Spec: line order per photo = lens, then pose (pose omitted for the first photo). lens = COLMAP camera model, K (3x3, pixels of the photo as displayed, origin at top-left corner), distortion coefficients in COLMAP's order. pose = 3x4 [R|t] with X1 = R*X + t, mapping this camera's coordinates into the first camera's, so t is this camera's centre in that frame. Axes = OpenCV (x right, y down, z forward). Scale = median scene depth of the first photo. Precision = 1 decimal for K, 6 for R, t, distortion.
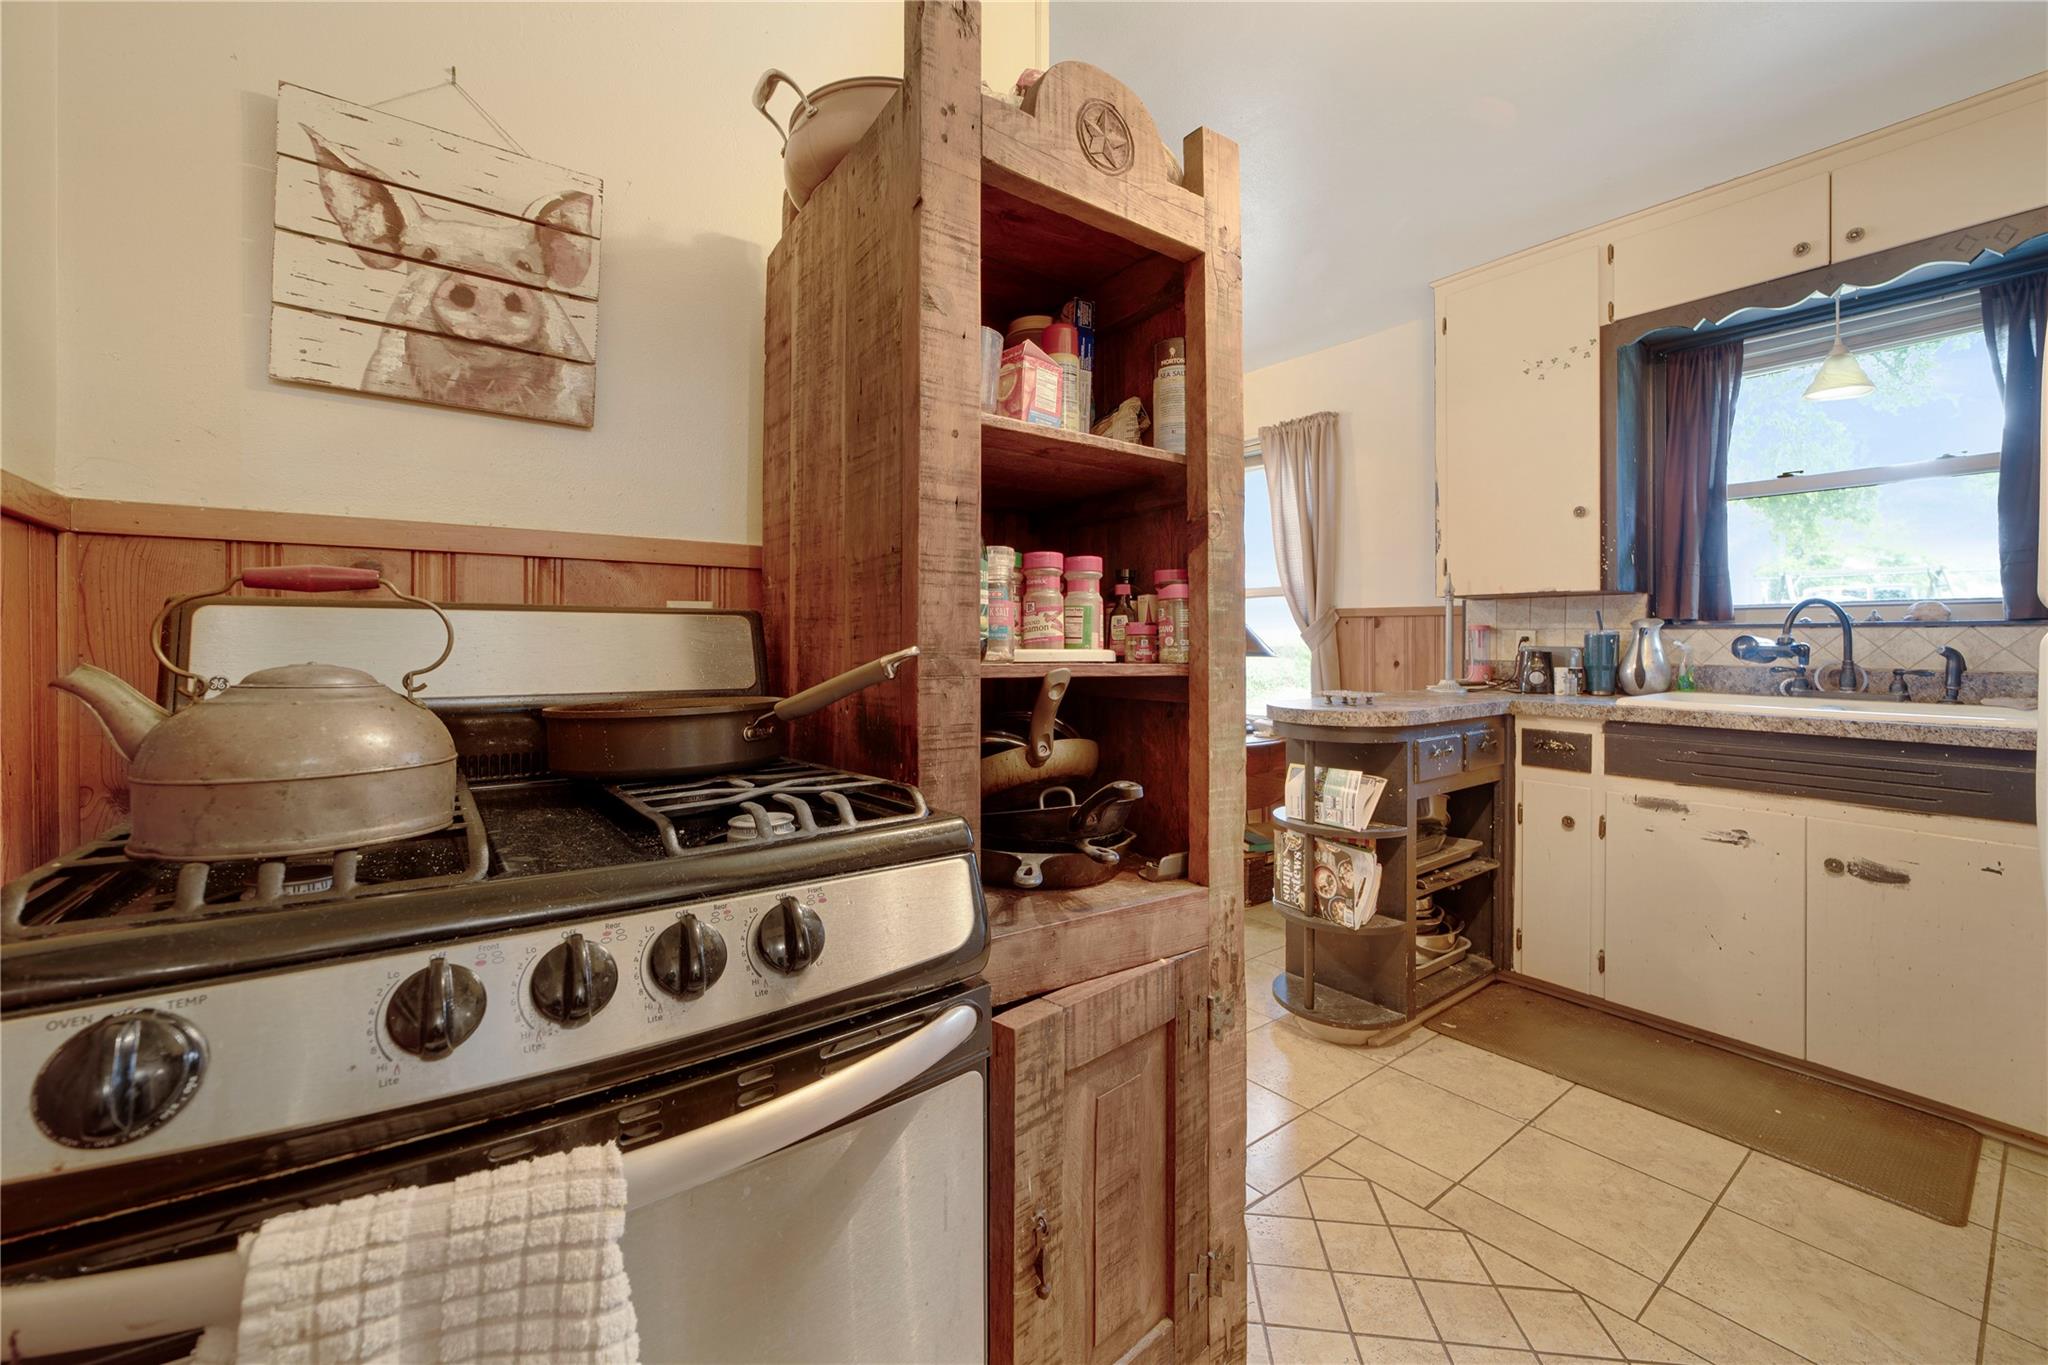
lens RADIAL K [[826.4, 0, 1021.5], [0, 826.4, 665.3], [0, 0, 1]] dist [-0.014389, 0.000691]
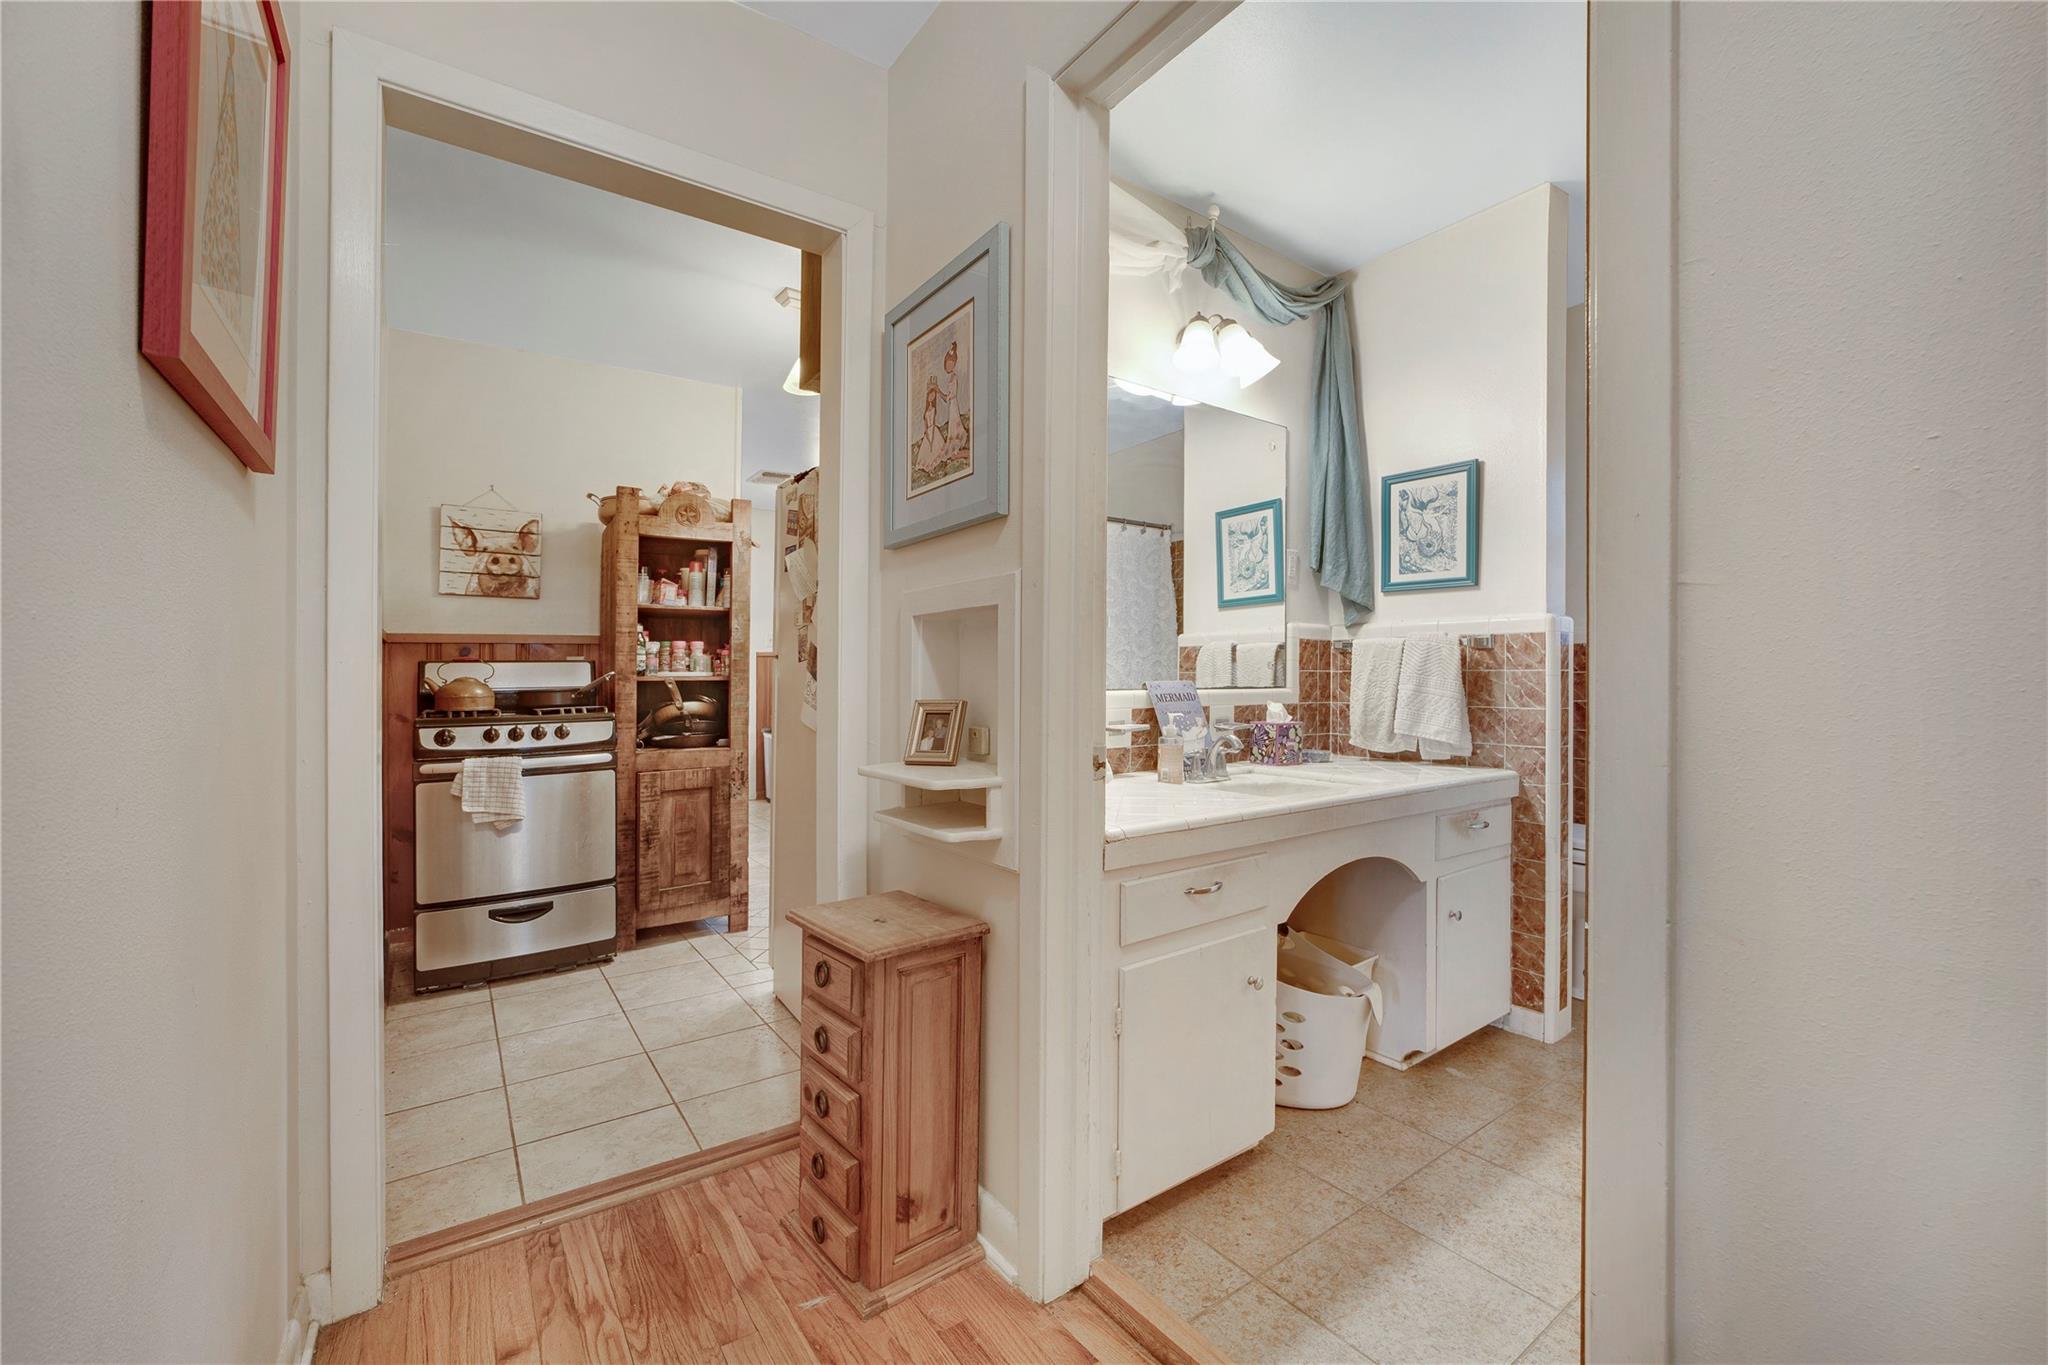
lens RADIAL K [[826.4, 0, 1021.5], [0, 826.4, 665.3], [0, 0, 1]] dist [-0.014389, 0.000691]
pose [[0.999525, -0.015529, -0.026619, 1.453899], [0.014779, 0.999495, -0.028136, 0.063845], [0.027043, 0.027729, 0.999250, -2.146557]]
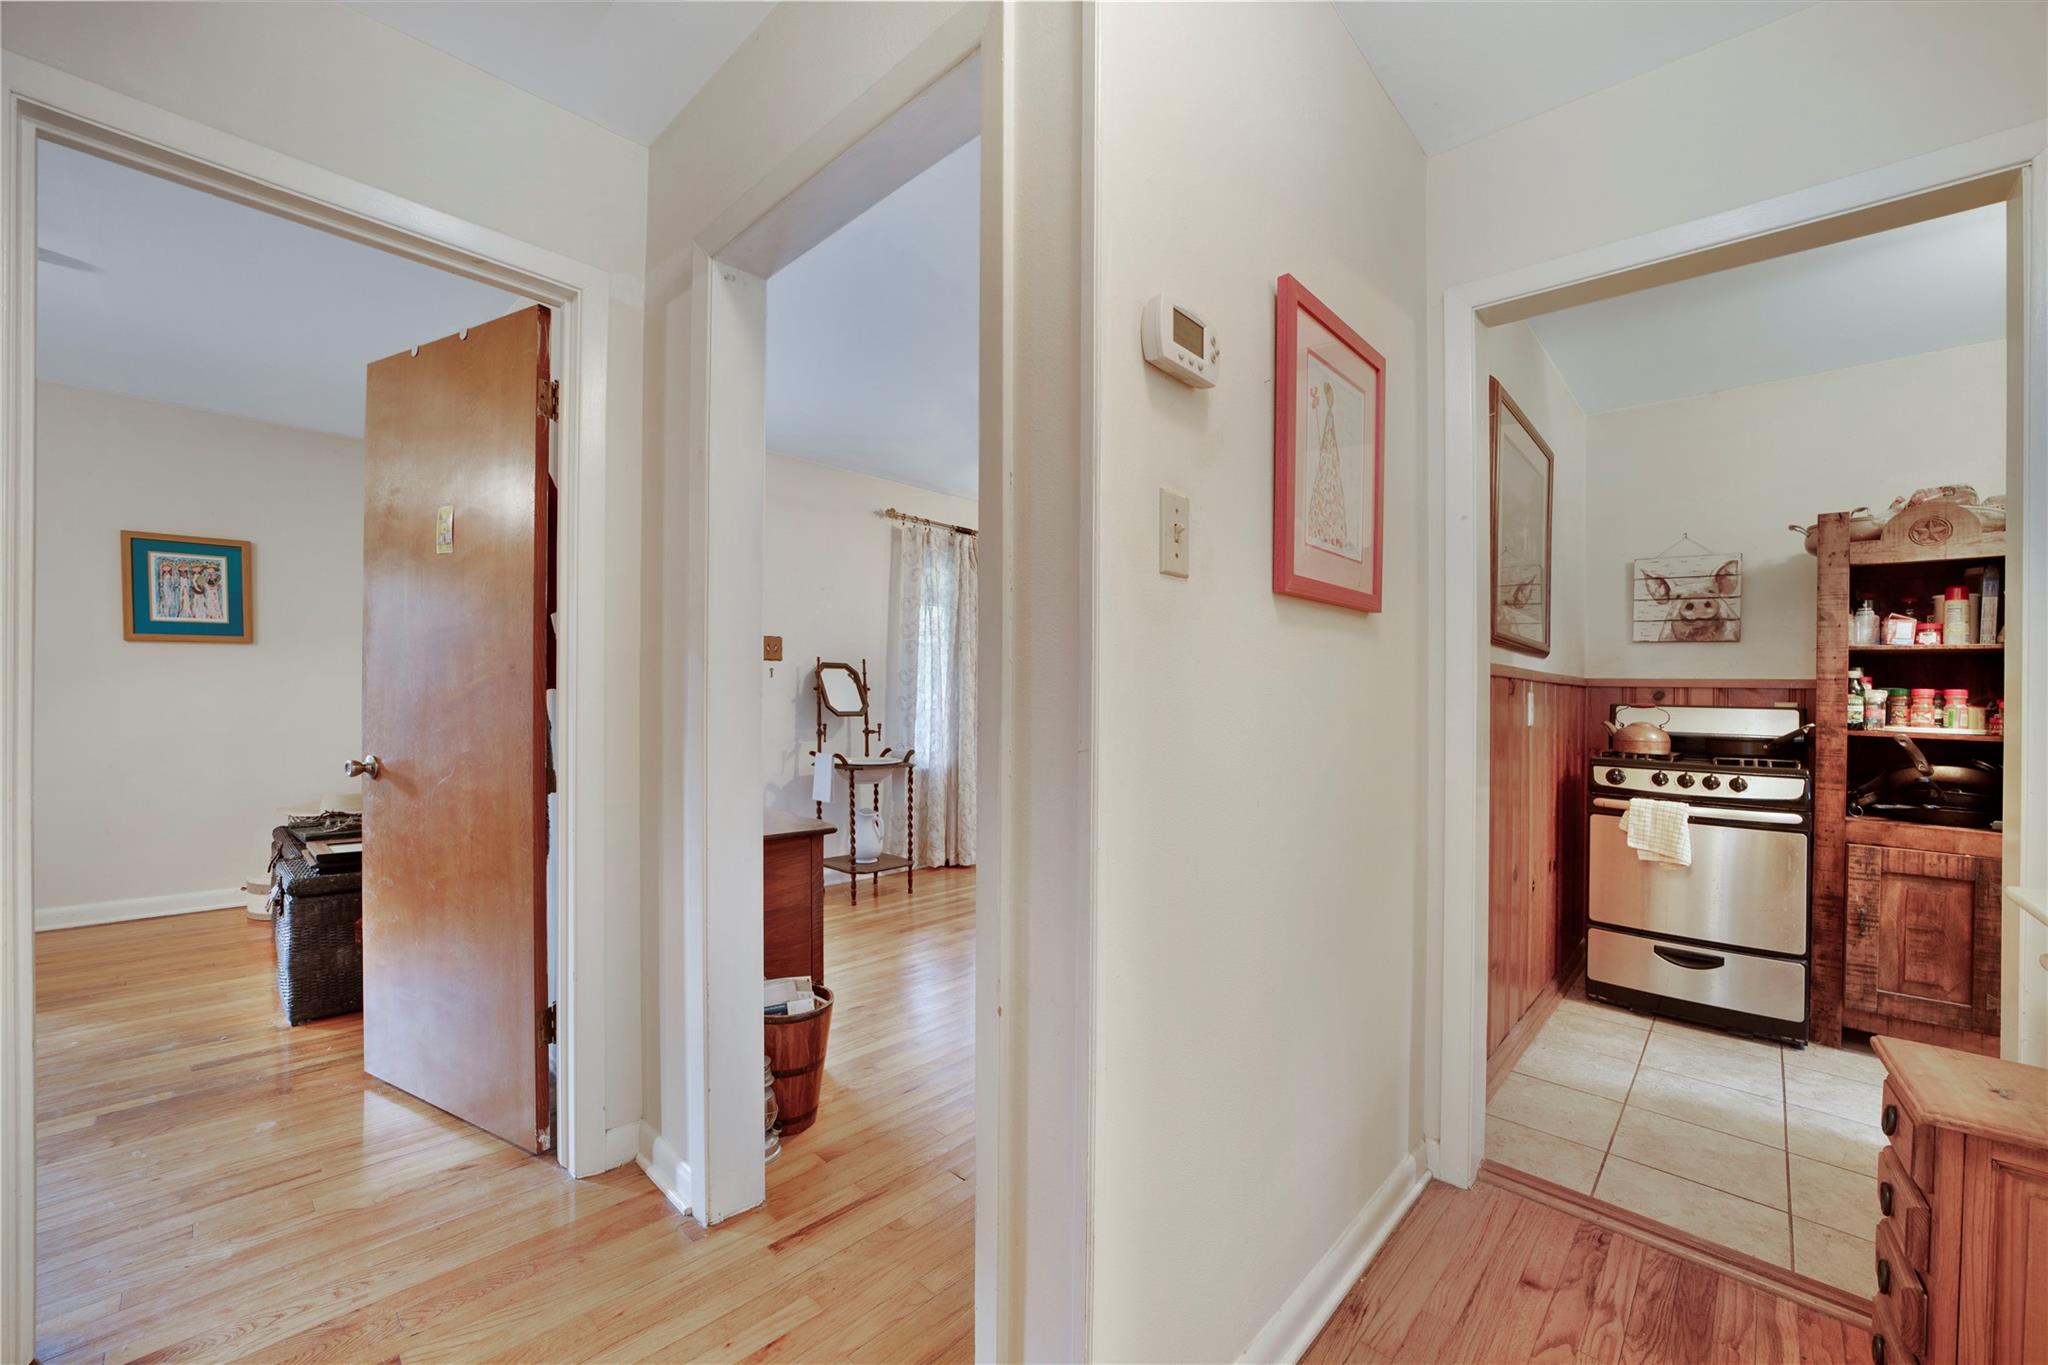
lens RADIAL K [[801.5, 0, 1026.1], [0, 801.5, 660.0], [0, 0, 1]] dist [-0.012105, 0.000213]
pose [[0.188111, -0.034301, -0.981549, 1.931434], [-0.040688, 0.998260, -0.042683, -0.011386], [0.981305, 0.047966, 0.186388, -2.179059]]
